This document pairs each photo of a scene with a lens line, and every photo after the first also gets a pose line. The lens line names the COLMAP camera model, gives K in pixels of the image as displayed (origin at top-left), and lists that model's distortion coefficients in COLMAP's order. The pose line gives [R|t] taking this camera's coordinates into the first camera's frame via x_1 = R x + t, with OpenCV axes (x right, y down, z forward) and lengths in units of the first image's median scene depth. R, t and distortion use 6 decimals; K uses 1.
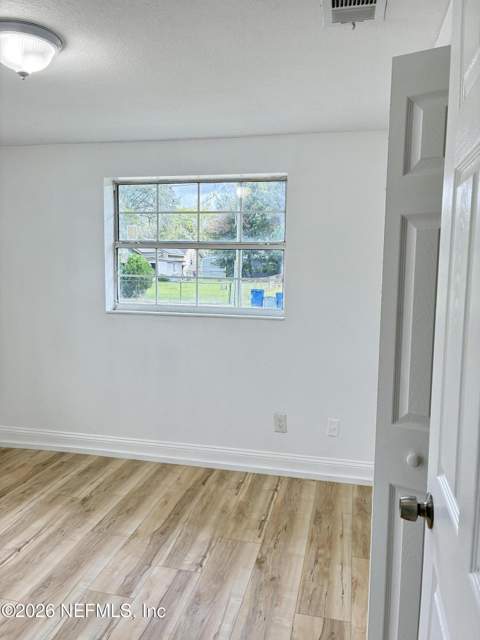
lens RADIAL K [[486.5, 0, 240.0], [0, 486.5, 320.0], [0, 0, 1]] dist [0.063653, -0.001027]
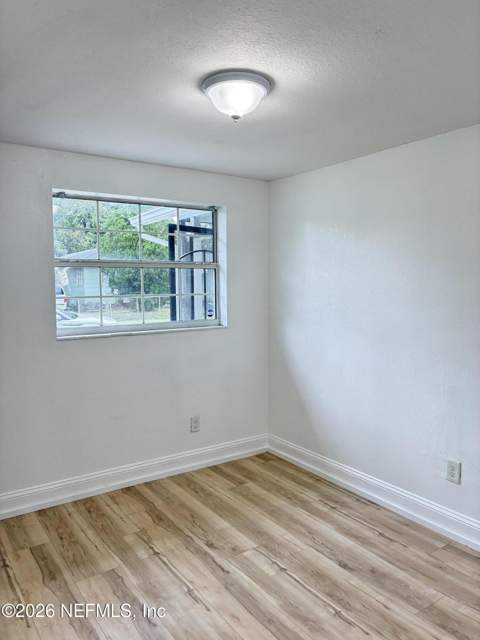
lens RADIAL K [[487.6, 0, 240.9], [0, 487.6, 316.4], [0, 0, 1]] dist [-0.004175, -0.003785]
pose [[0.668712, -0.069051, 0.740308, -0.717712], [0.097035, 0.995267, 0.005181, -0.029714], [-0.737163, 0.068371, 0.672248, 0.168069]]
